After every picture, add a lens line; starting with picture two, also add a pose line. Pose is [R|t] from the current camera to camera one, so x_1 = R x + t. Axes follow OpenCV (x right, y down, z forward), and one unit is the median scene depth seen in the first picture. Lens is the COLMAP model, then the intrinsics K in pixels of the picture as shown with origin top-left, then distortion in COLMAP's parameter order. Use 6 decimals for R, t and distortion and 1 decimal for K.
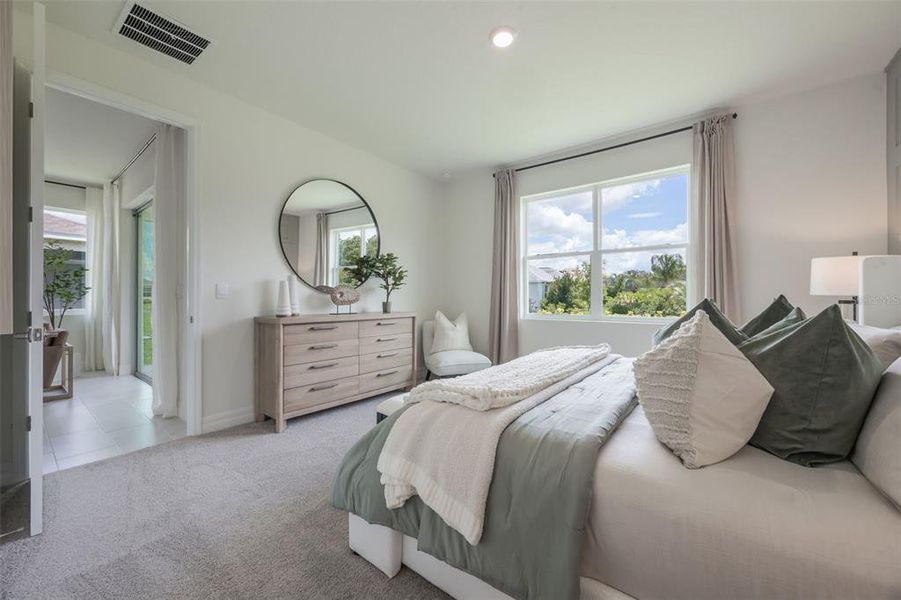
lens RADIAL K [[349.8, 0, 450.6], [0, 349.8, 297.7], [0, 0, 1]] dist [-0.001381, -0.000088]
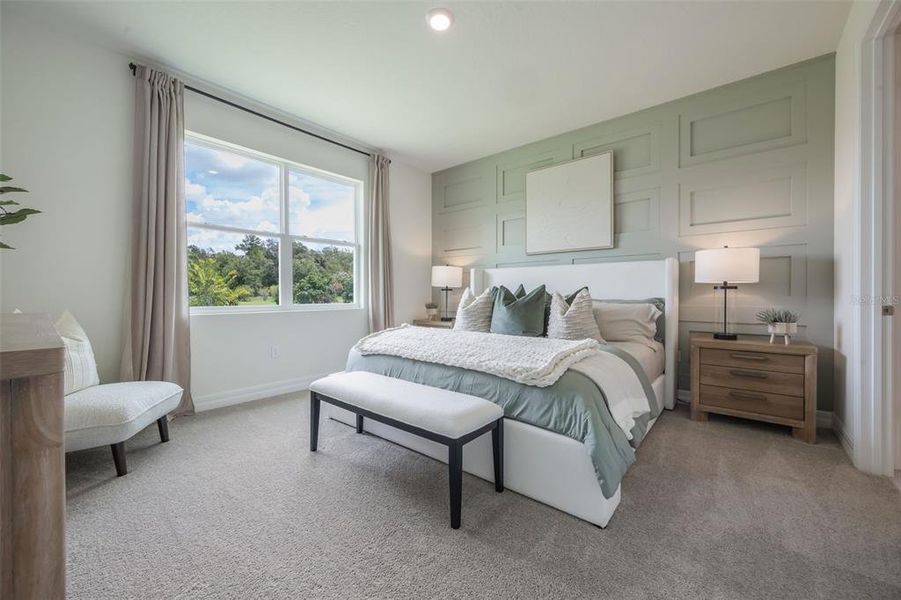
lens RADIAL K [[349.8, 0, 450.6], [0, 349.8, 297.7], [0, 0, 1]] dist [-0.001381, -0.000088]
pose [[0.041715, -0.009769, 0.999082, -0.593261], [0.002596, 0.999950, 0.009669, 0.029914], [-0.999126, 0.002190, 0.041739, 0.641084]]
